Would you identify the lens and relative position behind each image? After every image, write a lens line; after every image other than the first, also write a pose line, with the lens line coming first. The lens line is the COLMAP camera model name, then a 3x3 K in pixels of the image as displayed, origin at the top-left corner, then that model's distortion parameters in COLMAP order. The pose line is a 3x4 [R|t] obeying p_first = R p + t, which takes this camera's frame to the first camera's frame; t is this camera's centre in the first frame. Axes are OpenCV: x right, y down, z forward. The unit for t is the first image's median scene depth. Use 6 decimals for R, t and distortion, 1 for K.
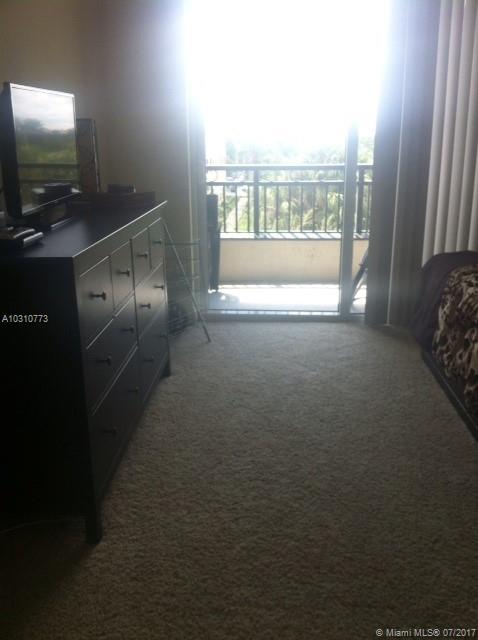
lens RADIAL K [[608.1, 0, 239.0], [0, 608.1, 320.0], [0, 0, 1]] dist [0.074059, -0.294927]
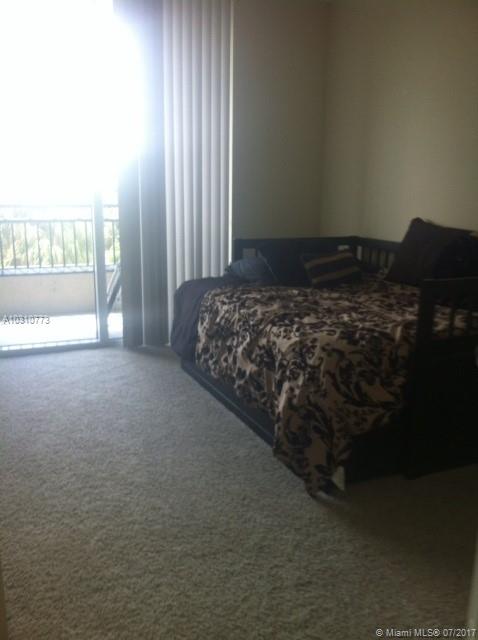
lens RADIAL K [[608.1, 0, 239.0], [0, 608.1, 320.0], [0, 0, 1]] dist [0.074059, -0.294927]
pose [[0.882032, -0.084539, 0.463544, -0.174440], [0.108011, 0.993853, -0.024268, 0.010343], [-0.458643, 0.071473, 0.885742, -0.119418]]
